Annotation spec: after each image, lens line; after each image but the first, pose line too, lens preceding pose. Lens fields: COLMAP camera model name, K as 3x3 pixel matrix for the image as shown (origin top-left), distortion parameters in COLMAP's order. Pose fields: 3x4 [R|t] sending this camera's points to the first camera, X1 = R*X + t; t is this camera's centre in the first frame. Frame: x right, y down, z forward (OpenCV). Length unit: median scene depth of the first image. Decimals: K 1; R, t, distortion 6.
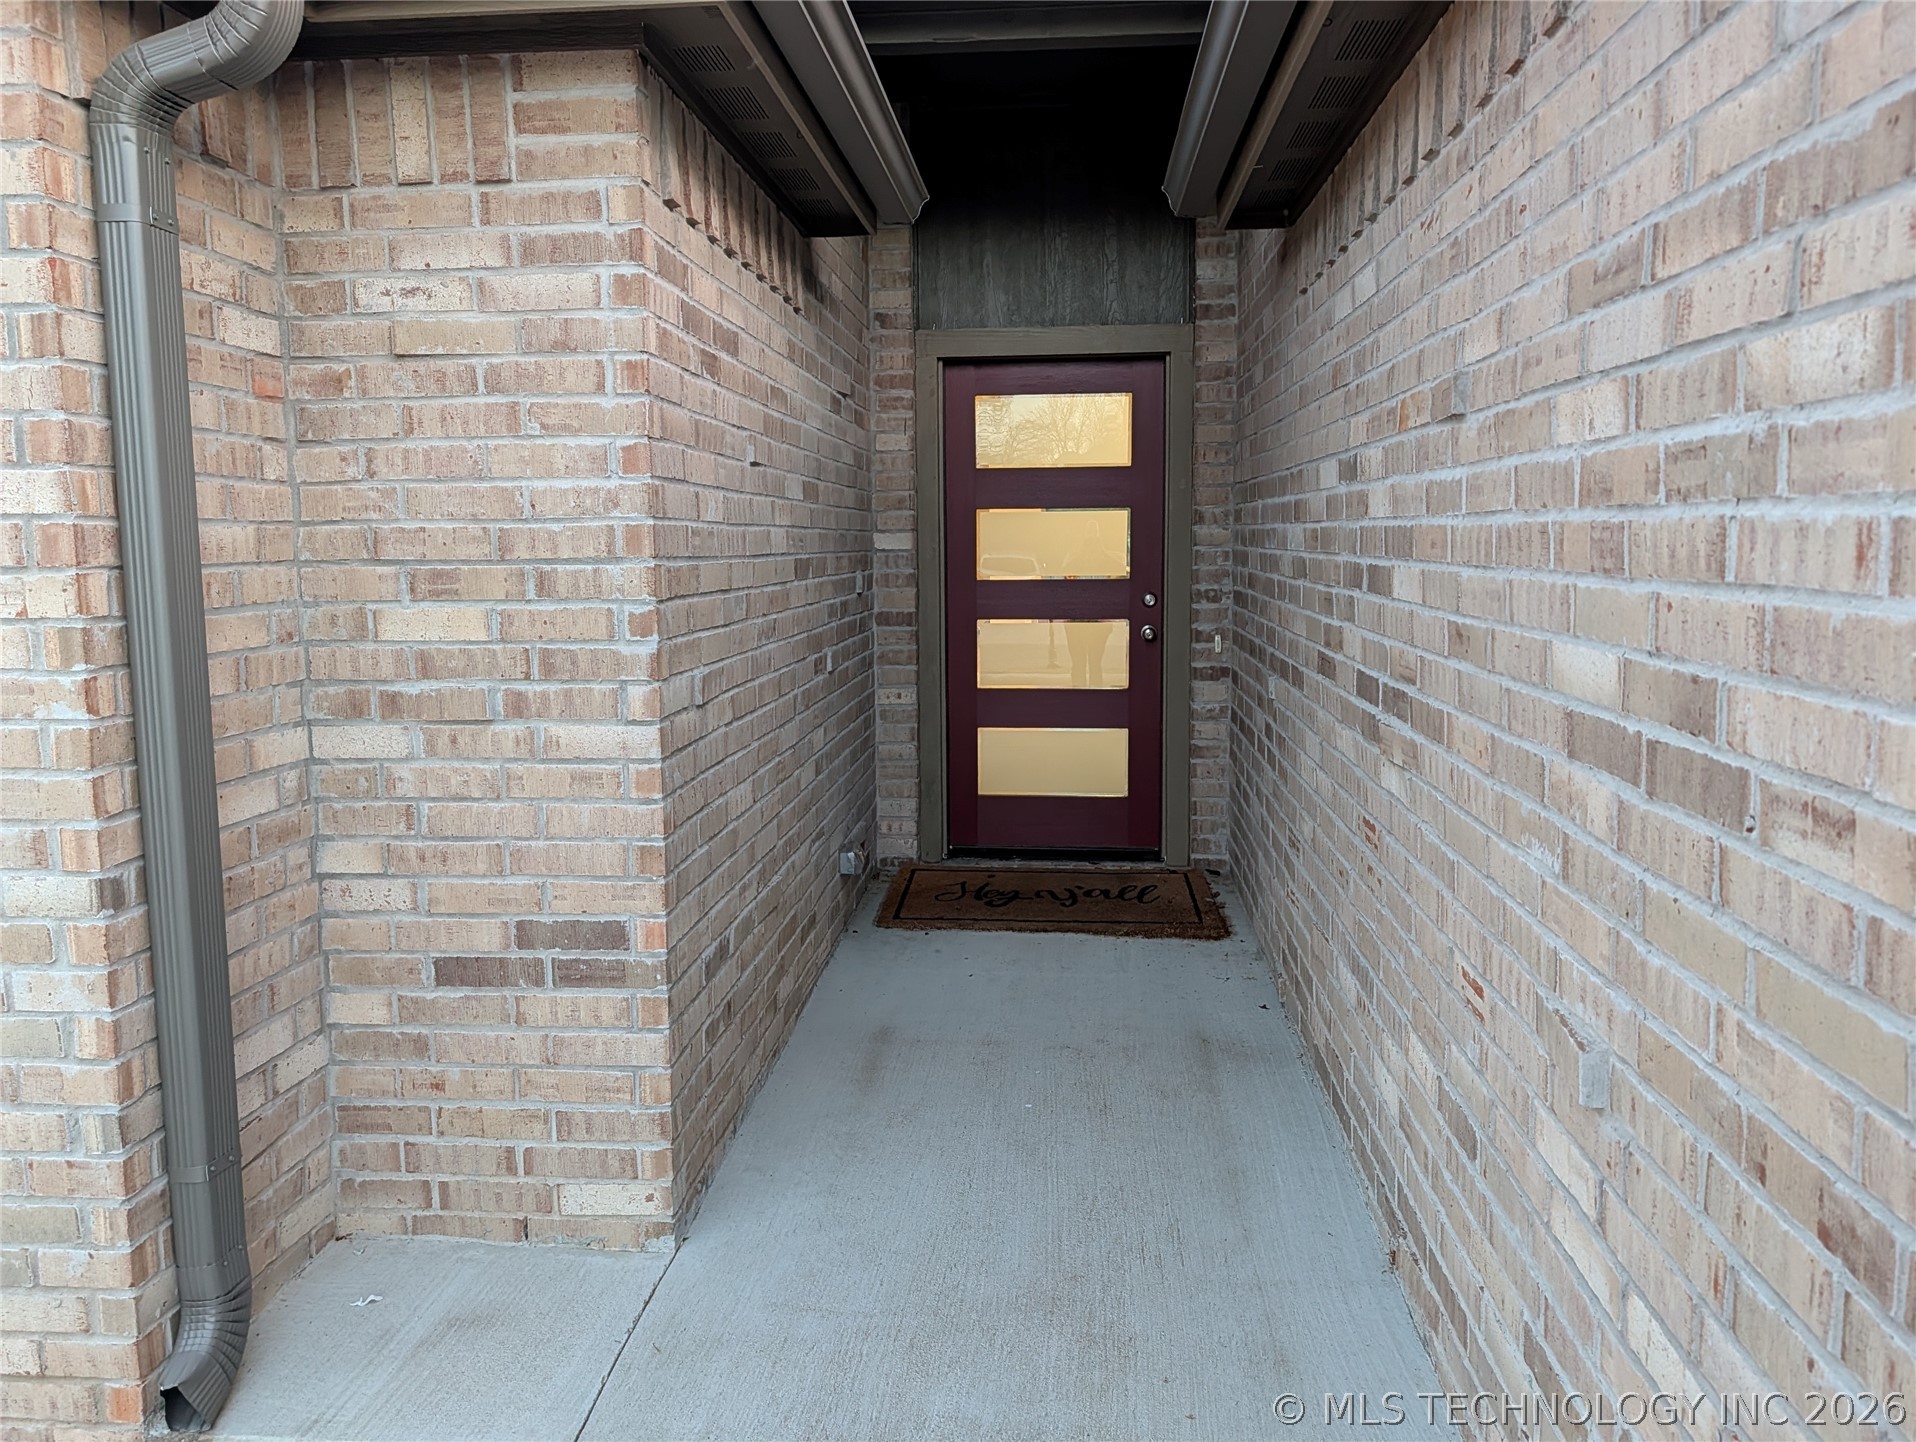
lens RADIAL K [[1375.0, 0, 951.9], [0, 1375.0, 718.7], [0, 0, 1]] dist [0.023539, -0.023975]
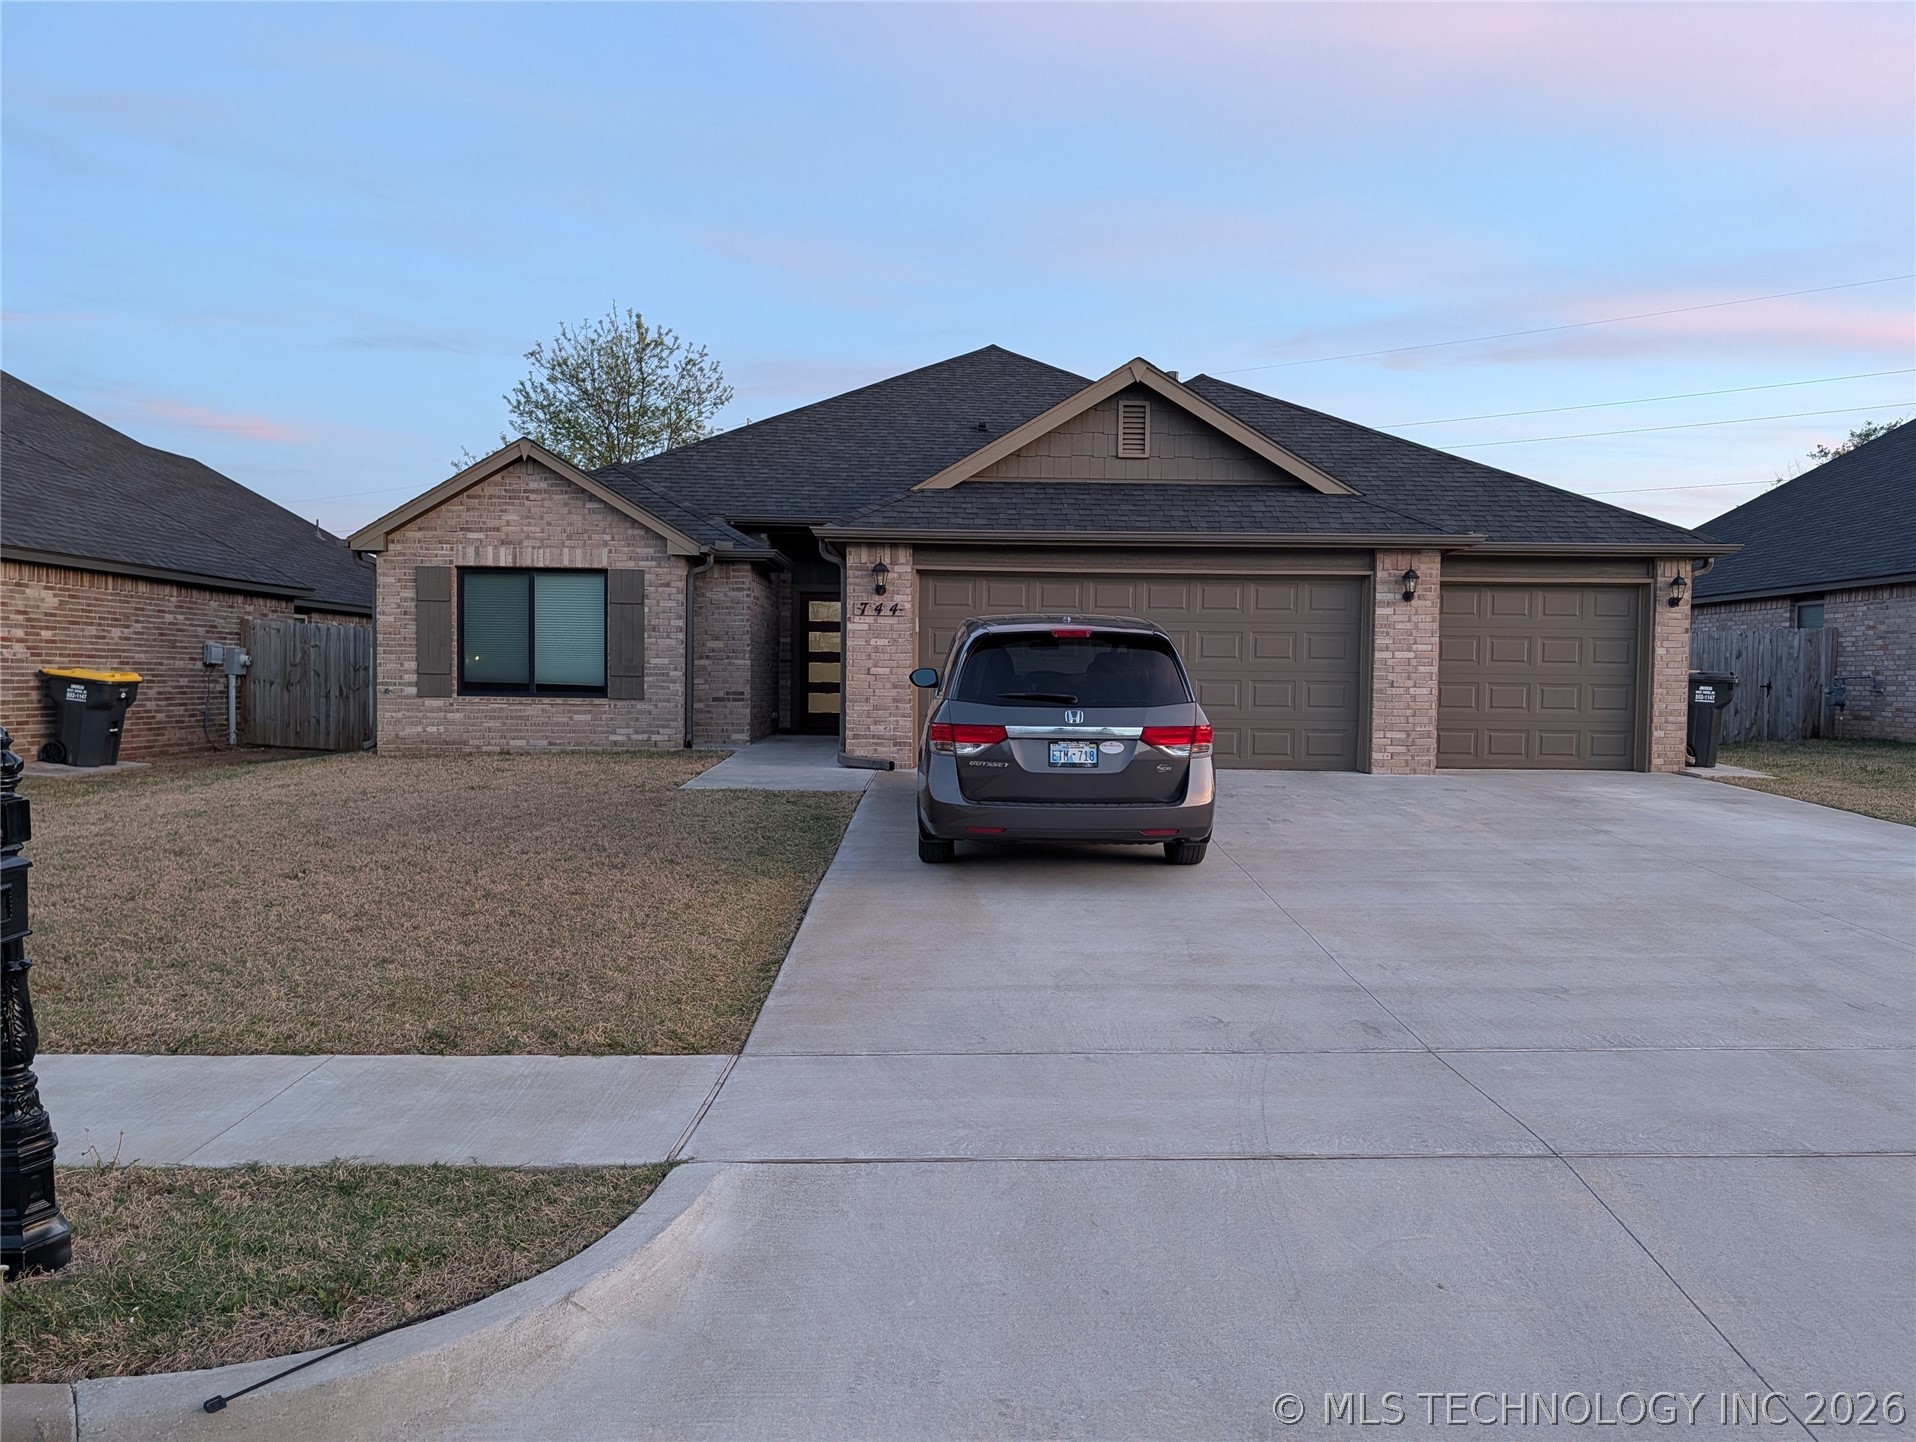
lens RADIAL K [[1375.0, 0, 963.1], [0, 1375.0, 724.4], [0, 0, 1]] dist [0.023539, -0.023975]
pose [[0.995524, 0.013286, 0.093573, 0.175486], [-0.003820, 0.994917, -0.100623, 0.914564], [-0.094434, 0.099815, 0.990515, -5.258980]]
